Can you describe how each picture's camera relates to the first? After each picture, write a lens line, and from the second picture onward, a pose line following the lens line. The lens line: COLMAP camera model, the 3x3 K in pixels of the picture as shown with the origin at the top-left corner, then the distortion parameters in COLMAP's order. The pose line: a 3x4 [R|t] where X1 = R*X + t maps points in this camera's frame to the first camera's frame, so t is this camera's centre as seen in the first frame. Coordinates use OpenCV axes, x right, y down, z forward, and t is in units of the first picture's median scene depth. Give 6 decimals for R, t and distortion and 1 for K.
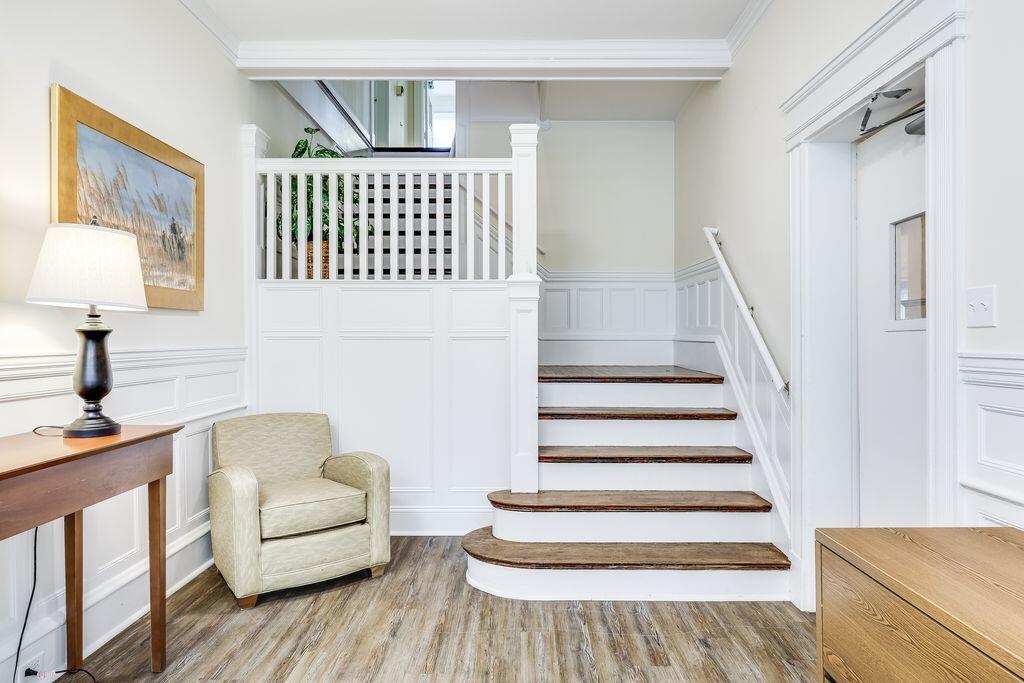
lens RADIAL K [[516.5, 0, 514.8], [0, 516.5, 336.5], [0, 0, 1]] dist [-0.000559, 0.000080]
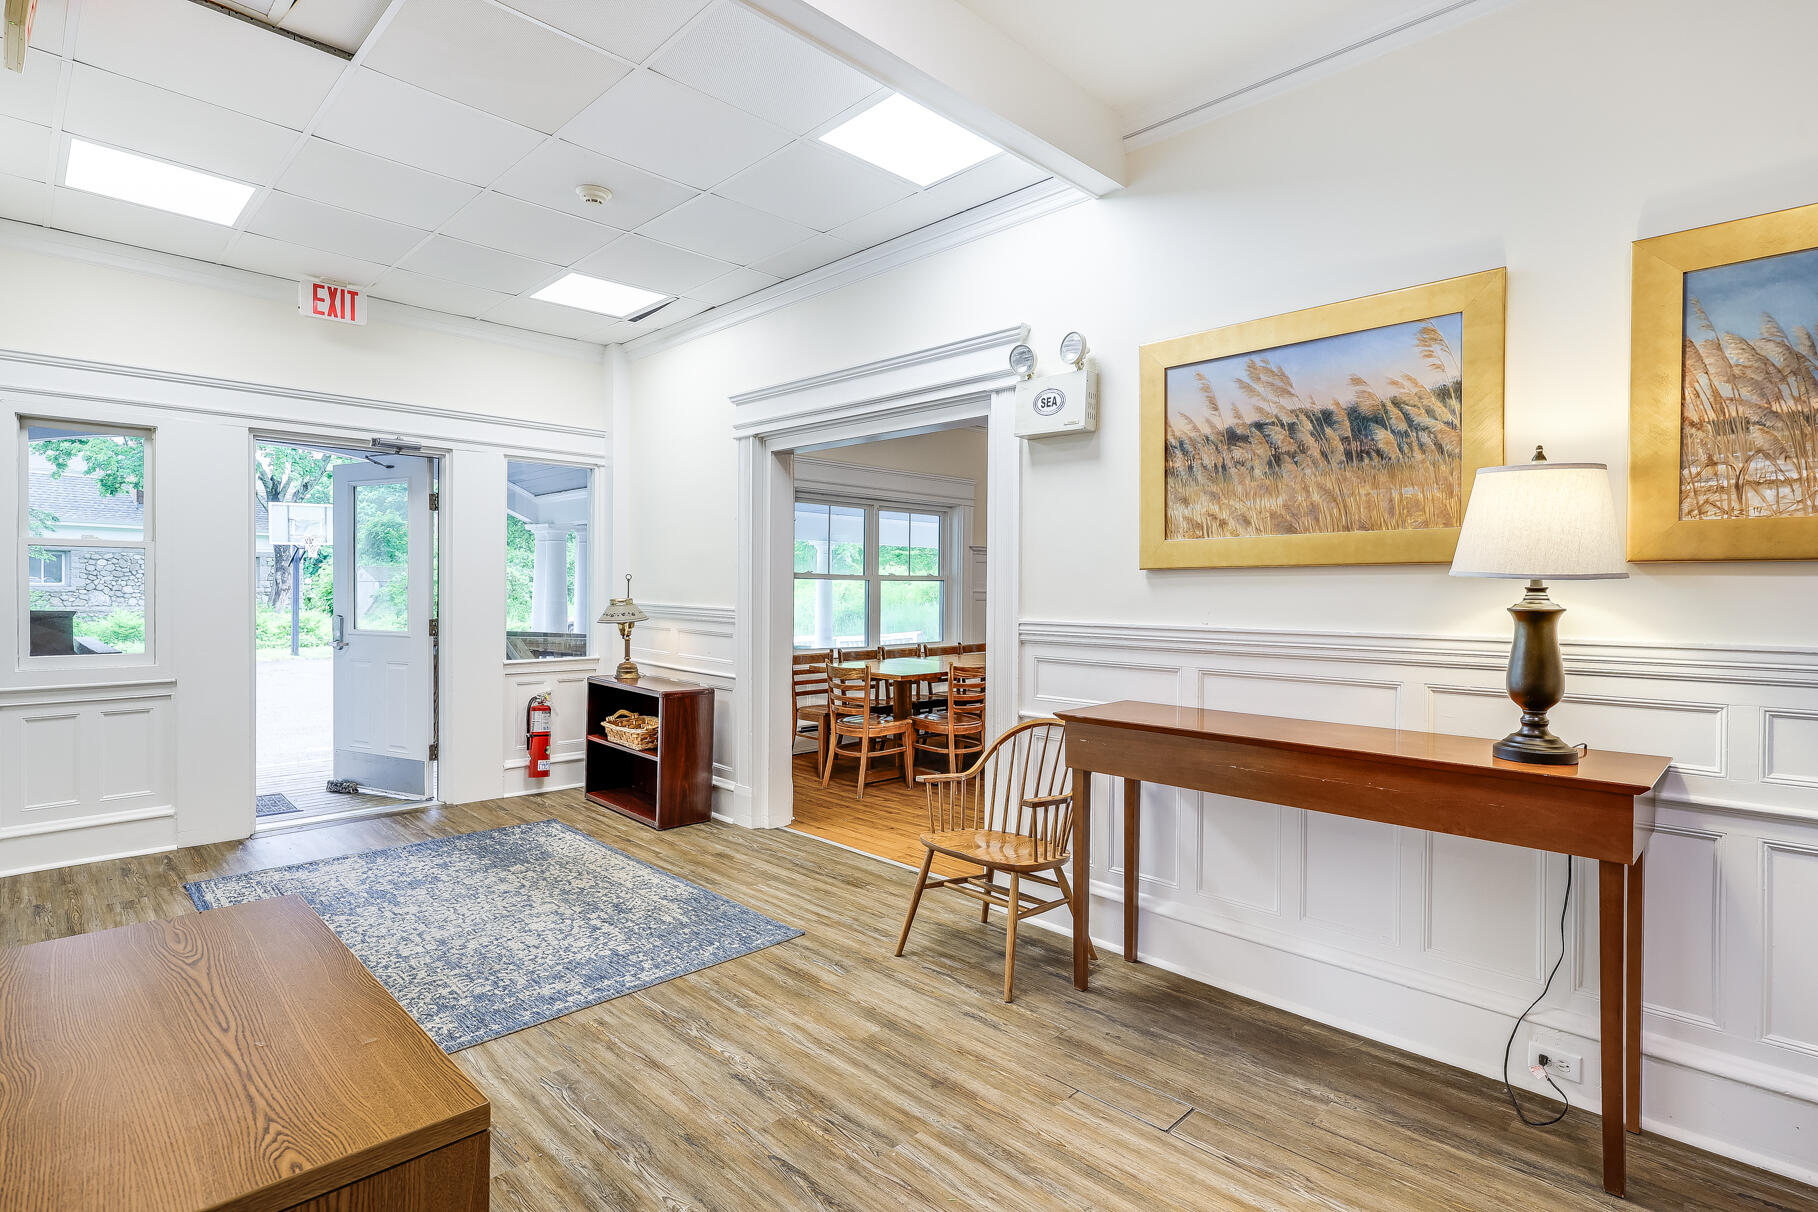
lens RADIAL K [[917.0, 0, 914.0], [0, 917.0, 597.1], [0, 0, 1]] dist [-0.000559, 0.000080]
pose [[-0.702984, -0.002320, -0.711202, 0.661128], [-0.009055, 0.999943, 0.005688, -0.028313], [0.711148, 0.010439, -0.702965, 1.253330]]
